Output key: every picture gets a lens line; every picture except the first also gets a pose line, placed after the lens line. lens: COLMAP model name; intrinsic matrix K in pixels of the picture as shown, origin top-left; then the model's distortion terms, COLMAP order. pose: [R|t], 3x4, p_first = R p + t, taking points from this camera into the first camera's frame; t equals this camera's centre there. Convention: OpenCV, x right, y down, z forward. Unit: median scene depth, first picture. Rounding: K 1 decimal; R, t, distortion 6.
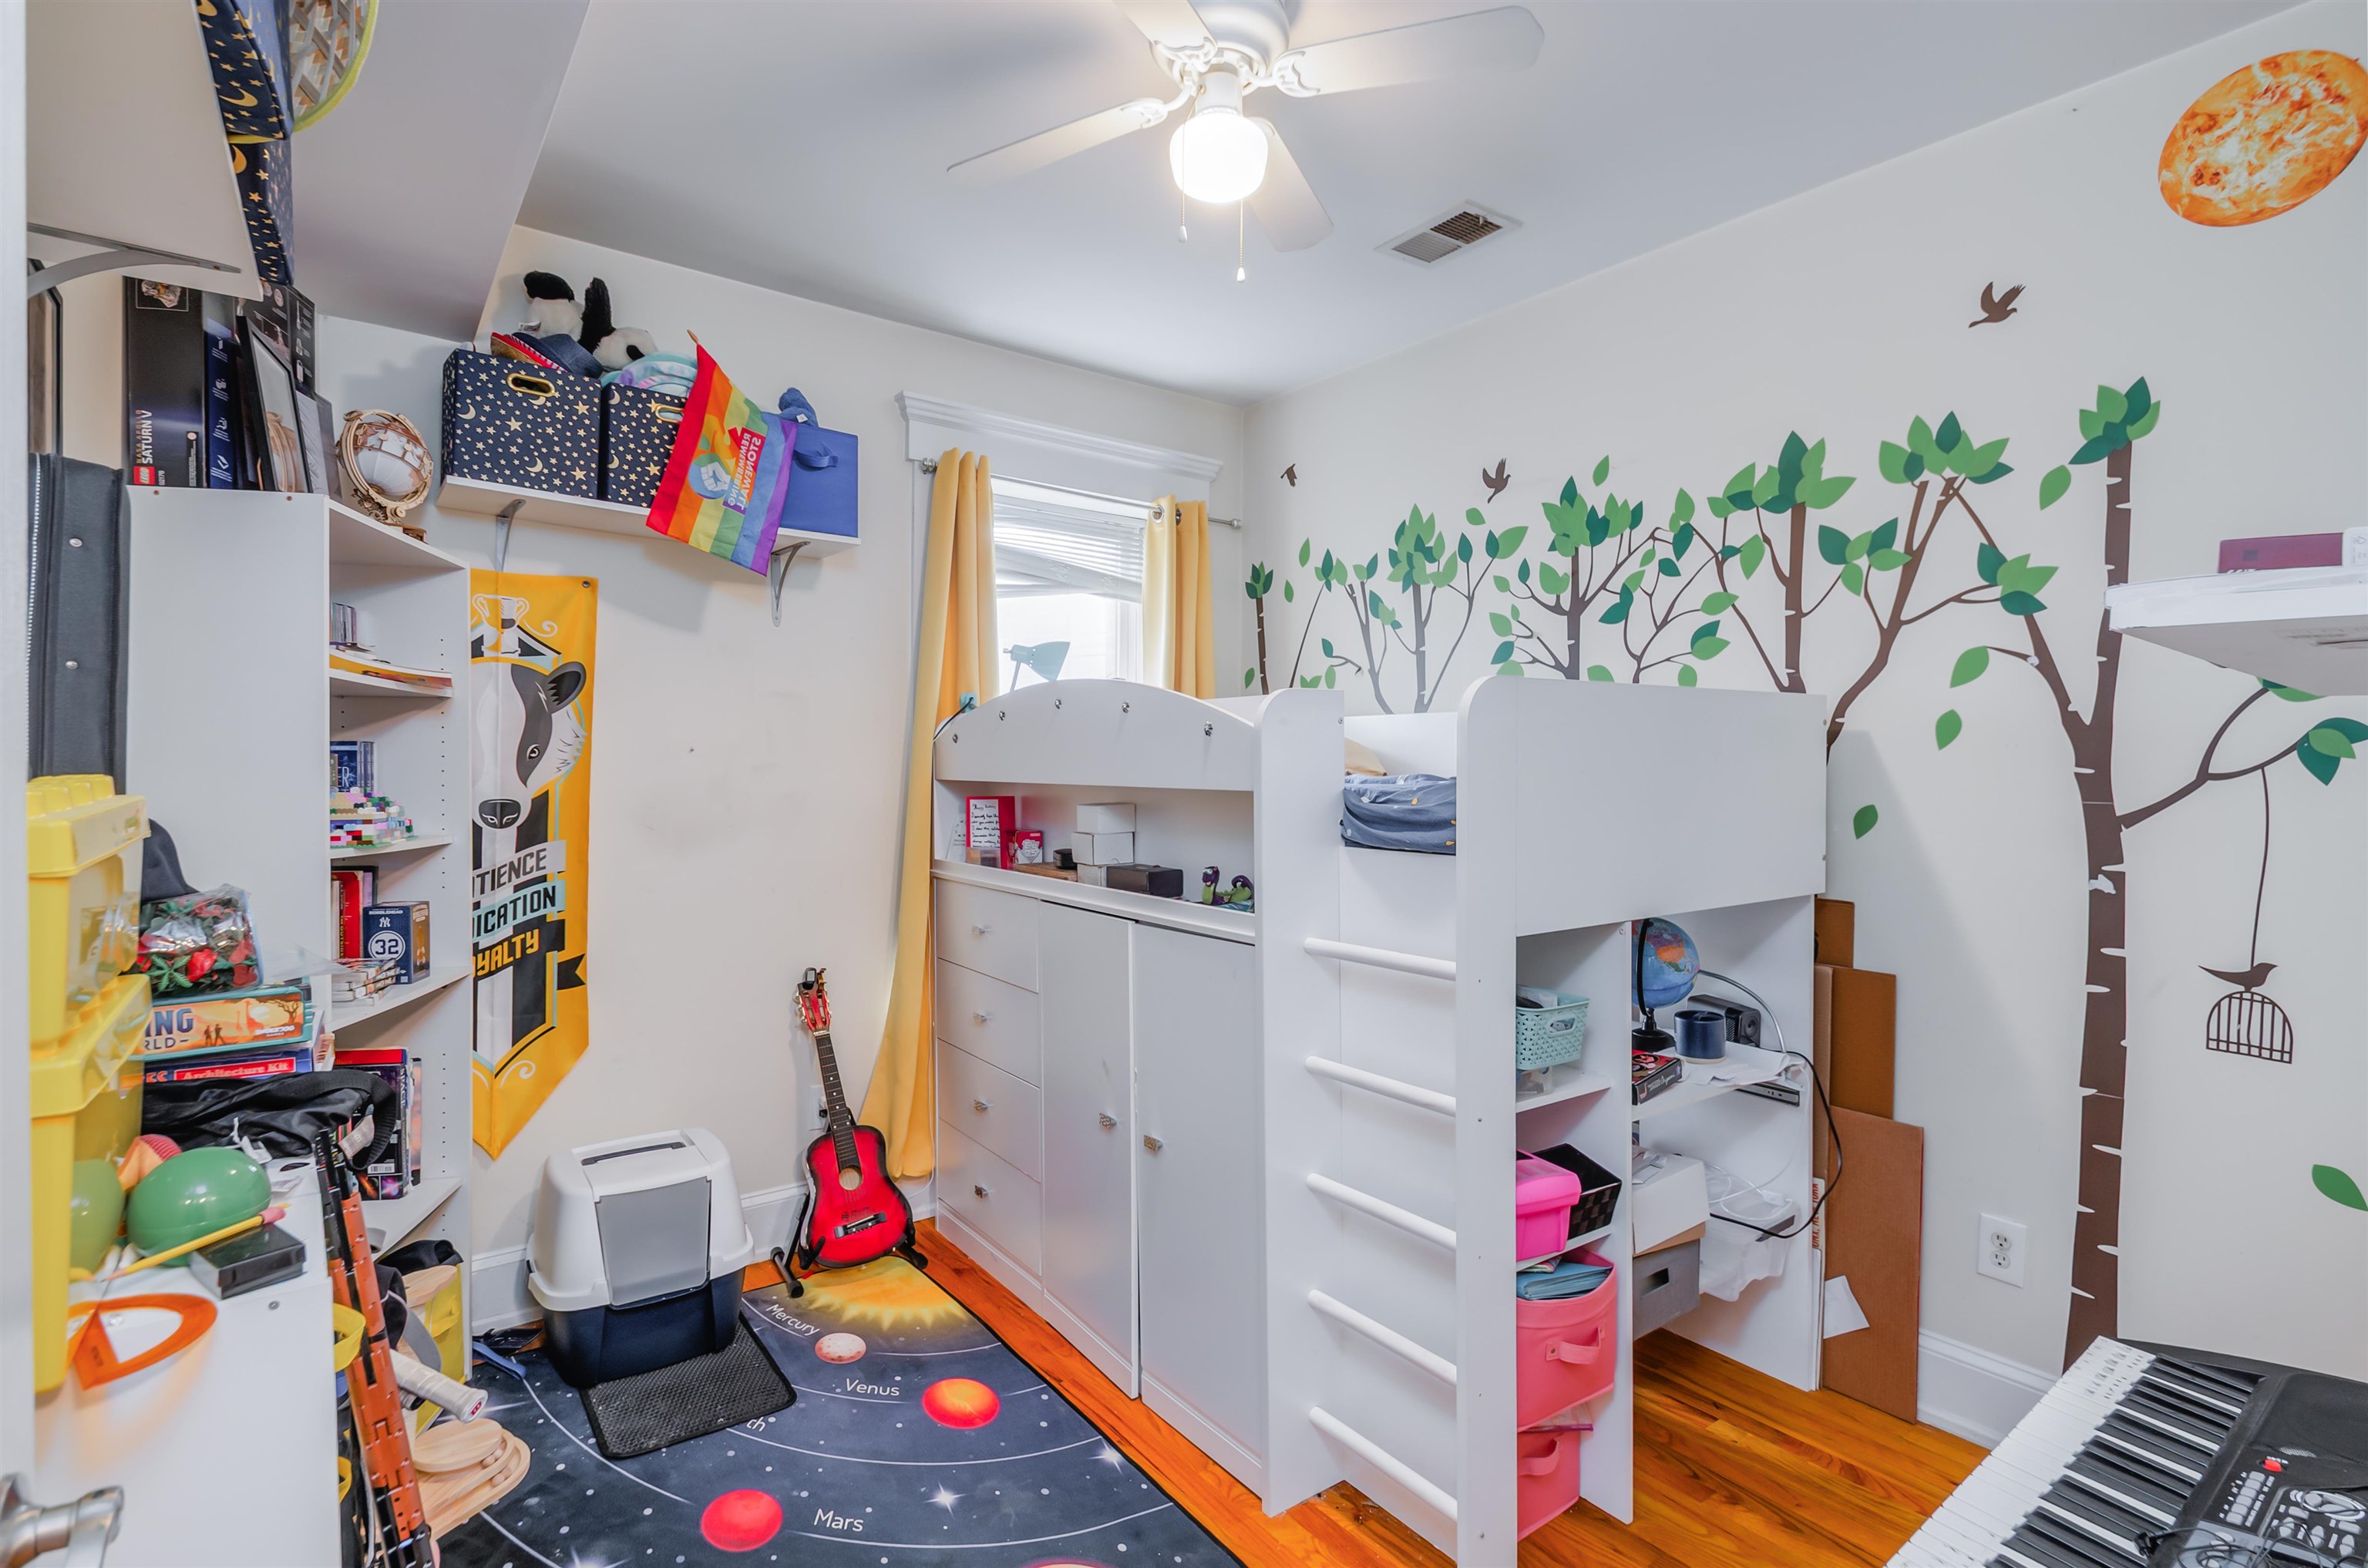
lens RADIAL K [[1101.9, 0, 1190.9], [0, 1101.9, 774.8], [0, 0, 1]] dist [0.010500, 0.001393]
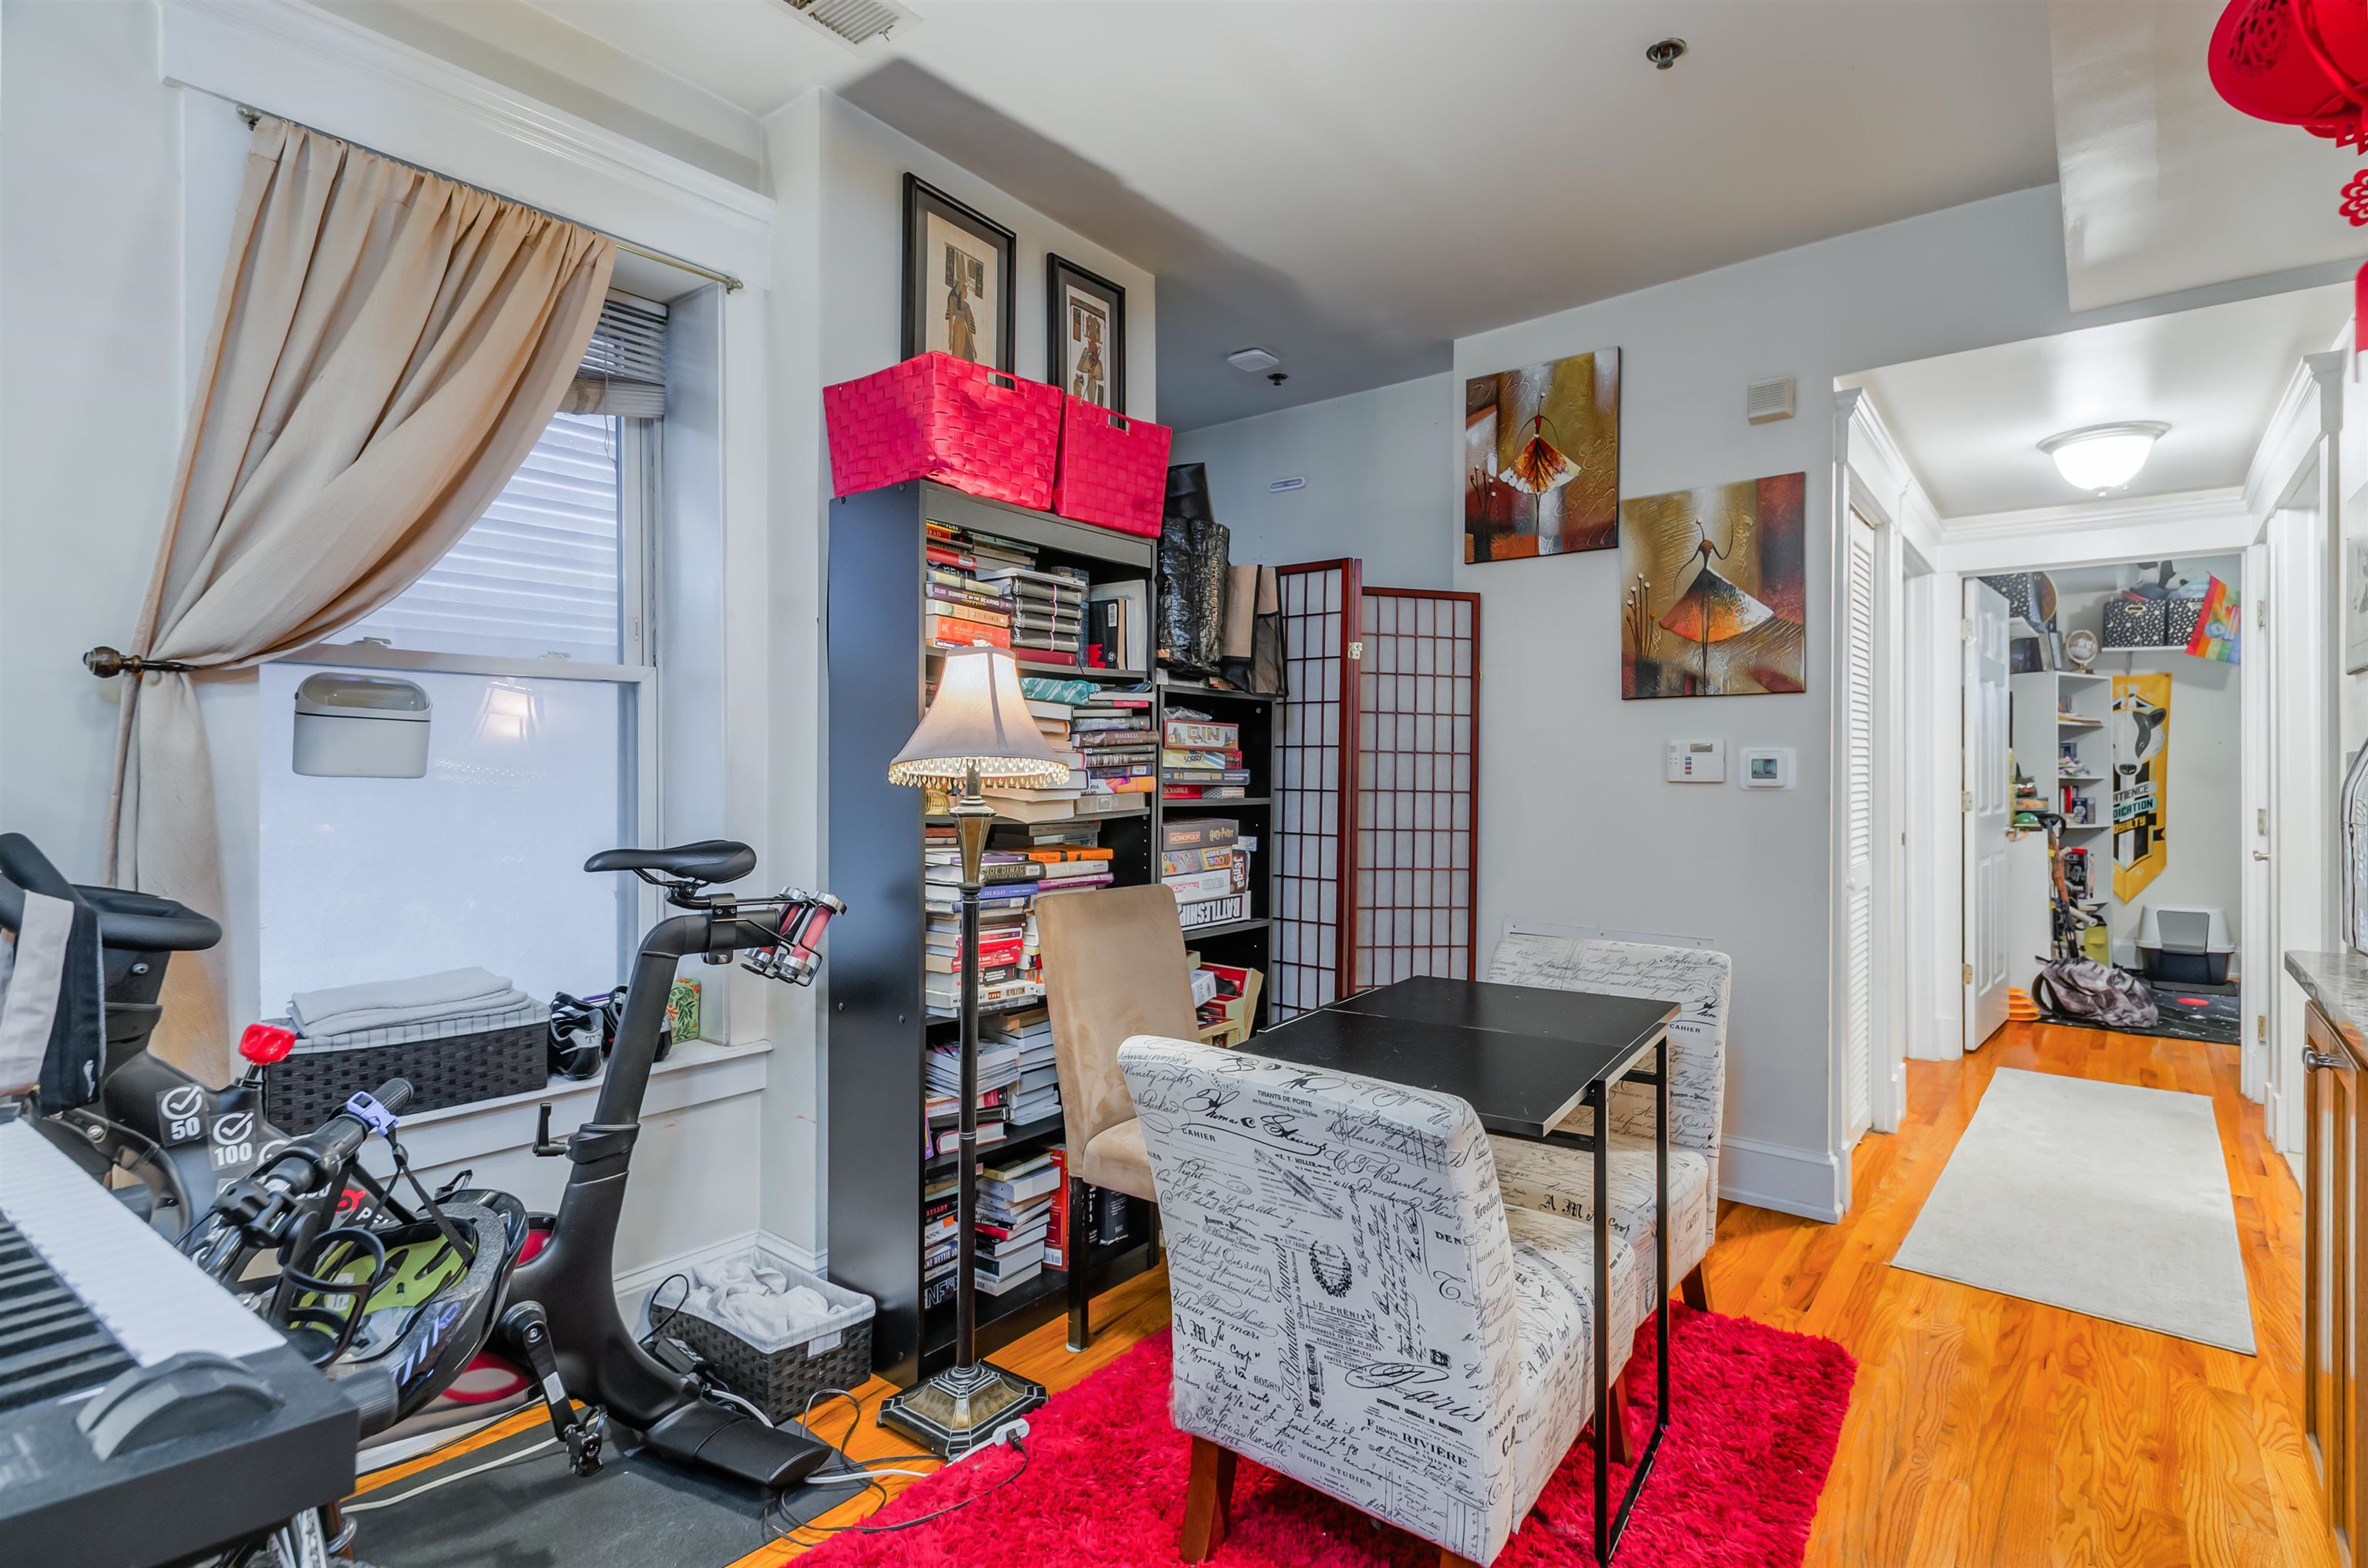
lens RADIAL K [[1101.9, 0, 1268.0], [0, 1101.9, 774.8], [0, 0, 1]] dist [0.010500, 0.001393]
pose [[0.249111, -0.003322, -0.968469, 1.386756], [-0.005844, 0.999971, -0.004934, 0.072390], [0.968457, 0.006889, 0.249084, -1.592259]]
